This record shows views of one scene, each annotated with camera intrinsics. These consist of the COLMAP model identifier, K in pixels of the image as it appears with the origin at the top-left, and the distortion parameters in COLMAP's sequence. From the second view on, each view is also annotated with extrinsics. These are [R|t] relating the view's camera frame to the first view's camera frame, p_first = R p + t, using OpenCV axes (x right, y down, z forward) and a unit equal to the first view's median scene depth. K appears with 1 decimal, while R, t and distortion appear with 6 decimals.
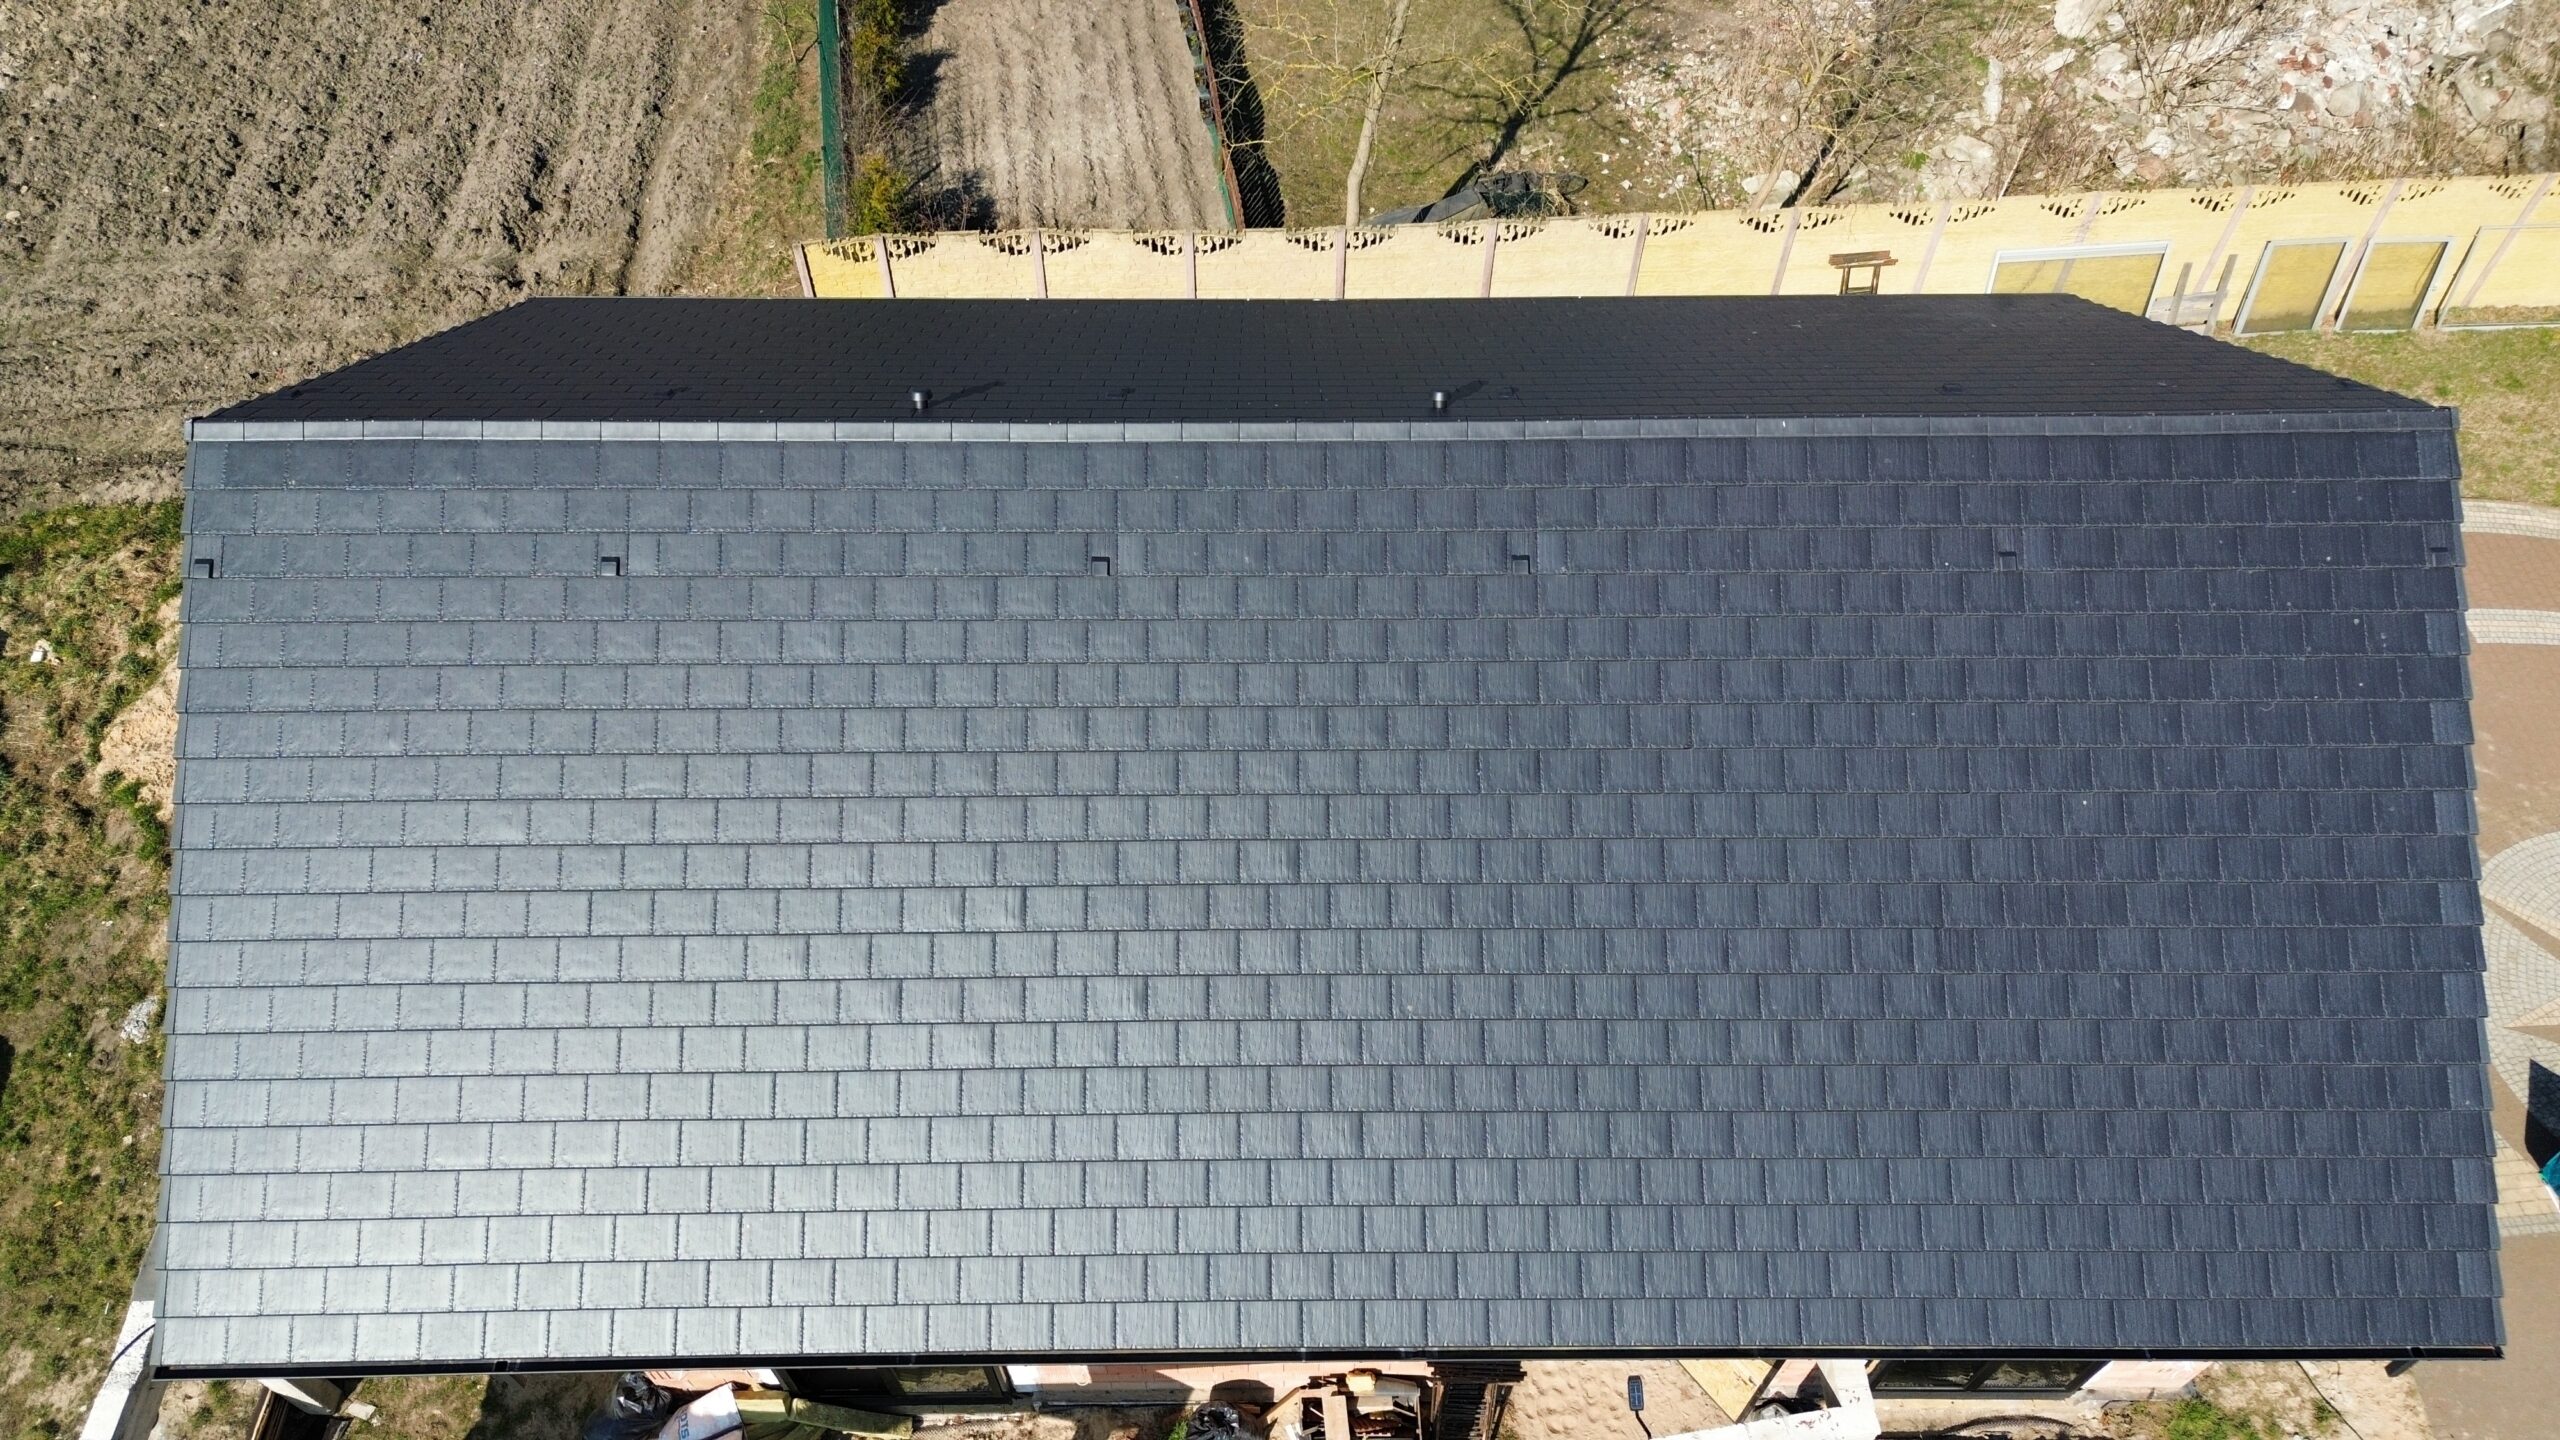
lens RADIAL K [[1775.6, 0, 1243.8], [0, 1775.6, 723.0], [0, 0, 1]] dist [0.046648, 0.001545]
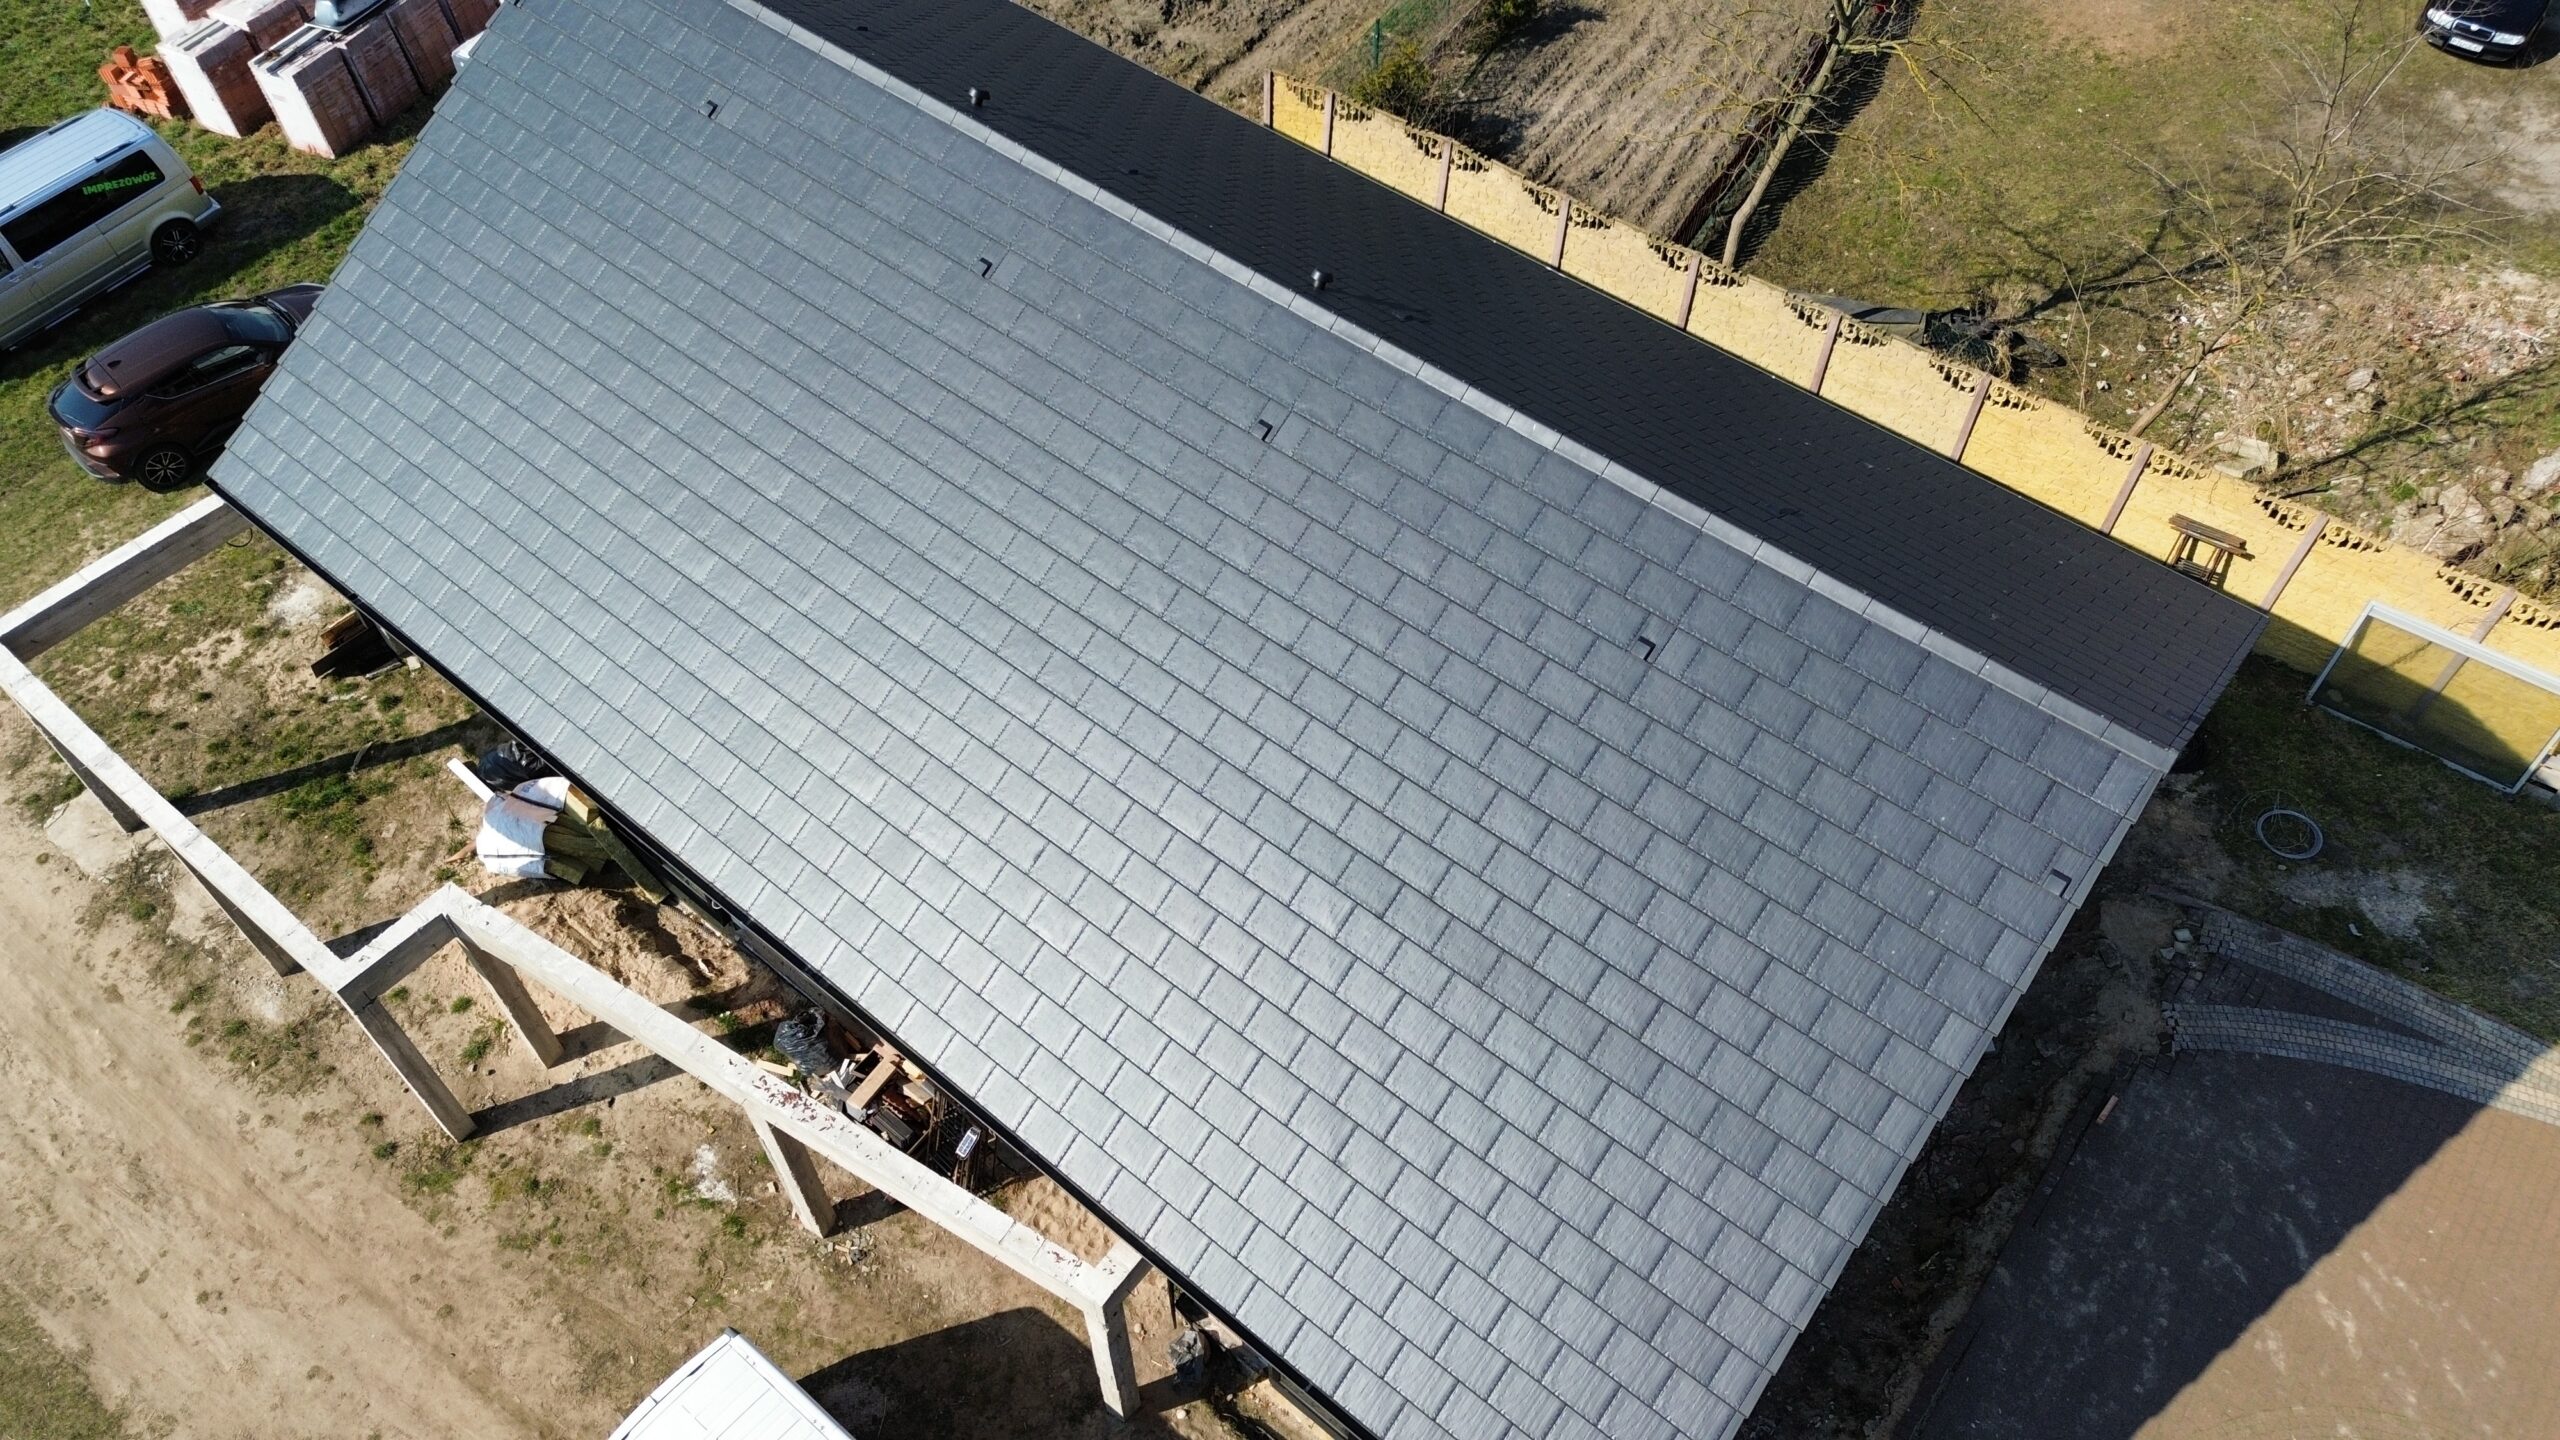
lens RADIAL K [[1820.6, 0, 1280.0], [0, 1820.6, 720.0], [0, 0, 1]] dist [0.063260, -0.000023]
pose [[0.766896, 0.507147, -0.393285, 0.408558], [-0.521192, 0.849735, 0.079435, -0.016029], [0.374473, 0.144059, 0.915979, 0.008612]]
